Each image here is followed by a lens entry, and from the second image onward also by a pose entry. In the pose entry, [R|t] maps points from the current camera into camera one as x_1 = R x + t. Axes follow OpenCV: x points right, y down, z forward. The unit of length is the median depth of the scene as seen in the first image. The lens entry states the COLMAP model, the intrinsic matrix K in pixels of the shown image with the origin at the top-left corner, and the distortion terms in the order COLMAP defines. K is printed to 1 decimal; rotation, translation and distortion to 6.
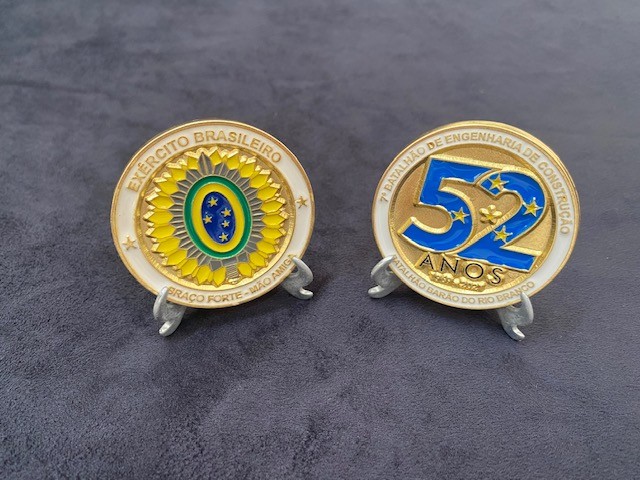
lens RADIAL K [[524.7, 0, 321.6], [0, 524.7, 240.5], [0, 0, 1]] dist [-0.054510, 0.028770]
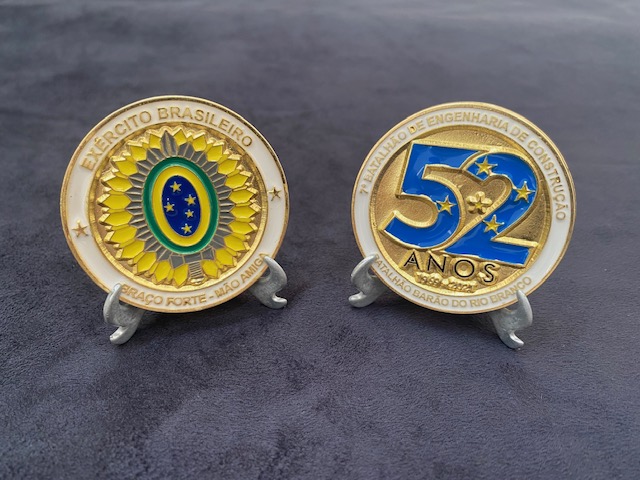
lens RADIAL K [[524.7, 0, 322.7], [0, 524.7, 237.1], [0, 0, 1]] dist [-0.054510, 0.028770]
pose [[0.999562, 0.003378, 0.029398, 0.020165], [0.001483, 0.986493, -0.163797, 0.155282], [-0.029554, 0.163769, 0.986056, 0.106184]]
